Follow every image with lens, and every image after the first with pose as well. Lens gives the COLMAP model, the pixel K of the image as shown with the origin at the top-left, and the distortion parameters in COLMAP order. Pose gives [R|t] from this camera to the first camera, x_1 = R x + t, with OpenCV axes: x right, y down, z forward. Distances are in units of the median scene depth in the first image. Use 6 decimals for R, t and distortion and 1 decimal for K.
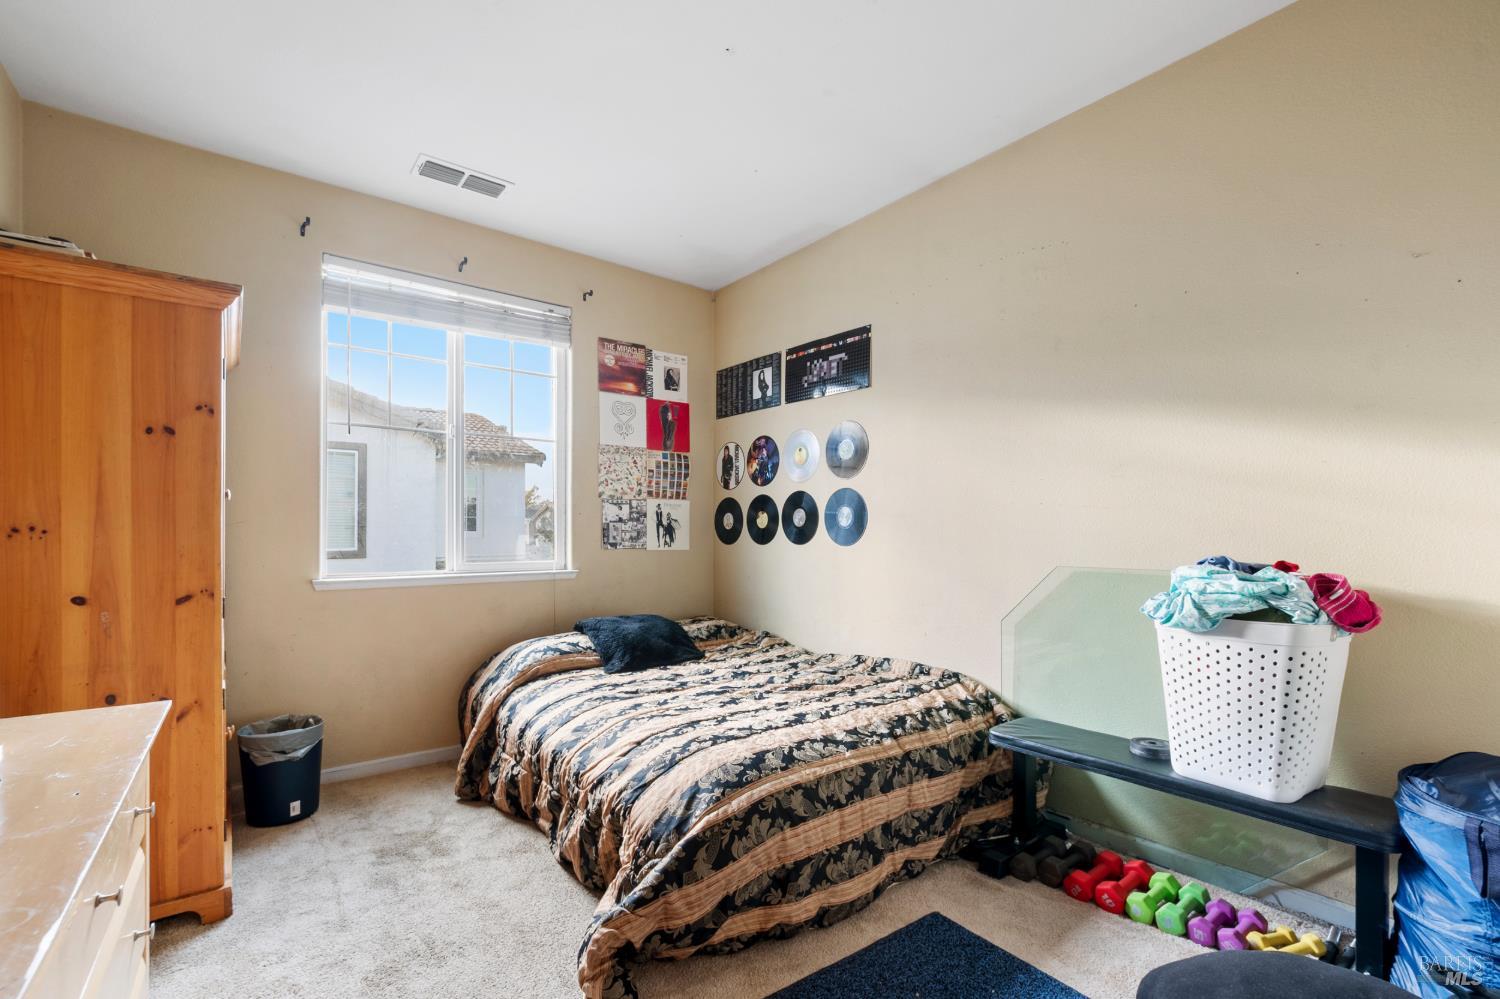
lens RADIAL K [[656.6, 0, 757.0], [0, 656.6, 512.9], [0, 0, 1]] dist [-0.023278, 0.004809]
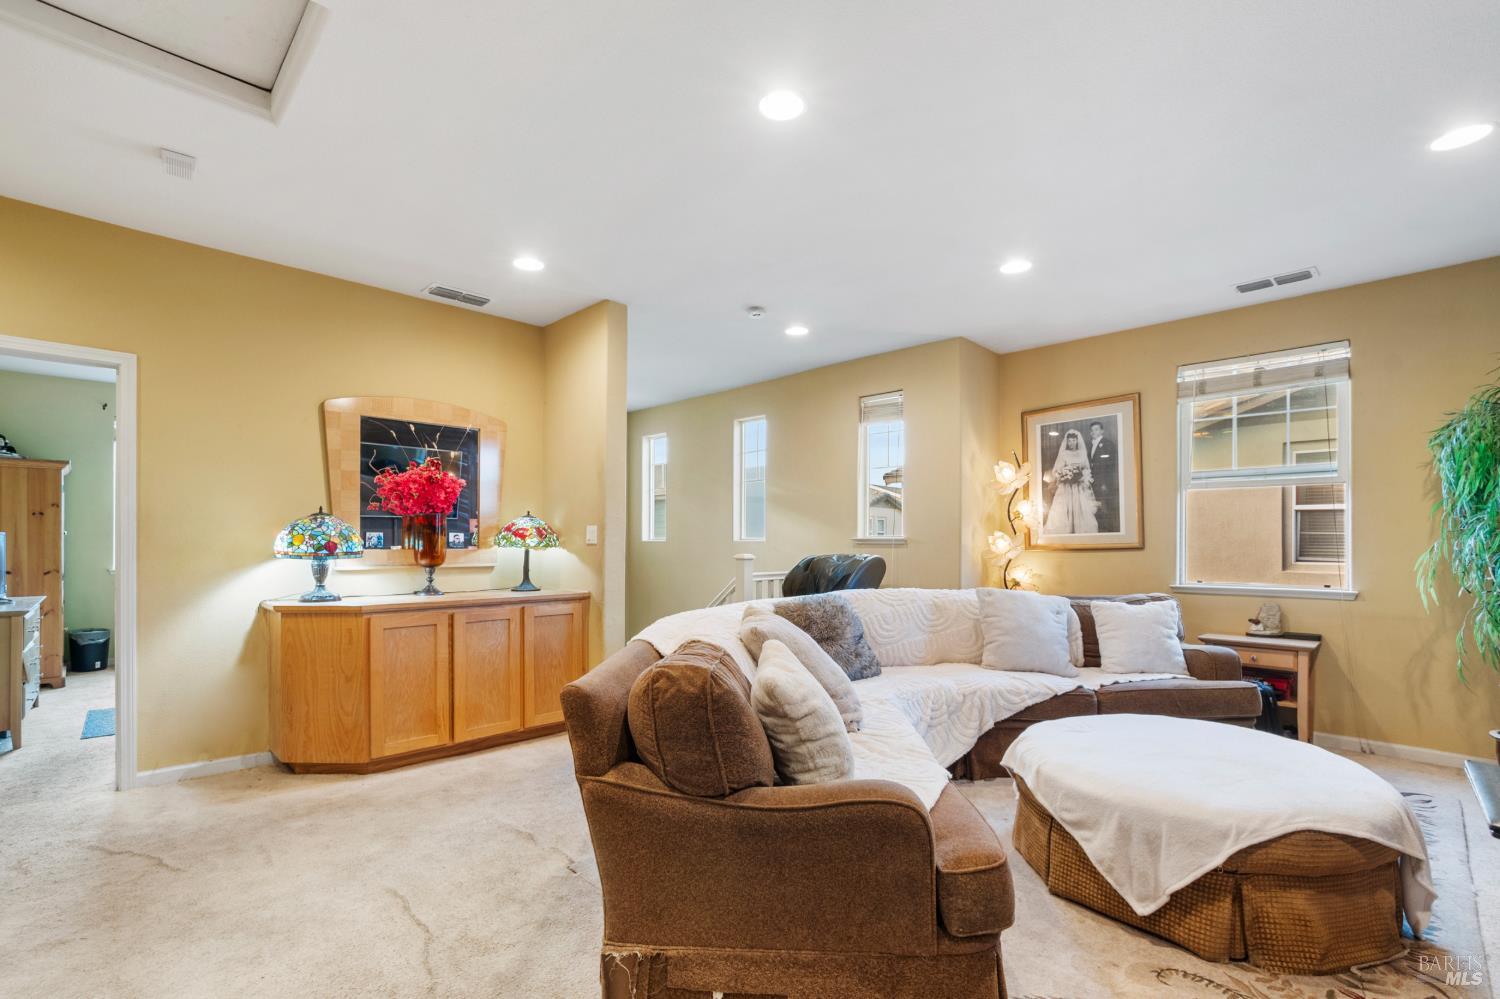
lens RADIAL K [[656.6, 0, 744.2], [0, 656.6, 515.1], [0, 0, 1]] dist [-0.023278, 0.004809]
pose [[0.993738, 0.003426, 0.111680, 1.810683], [-0.003716, 0.999990, 0.002390, -0.135272], [-0.111671, -0.002790, 0.993741, -2.113775]]
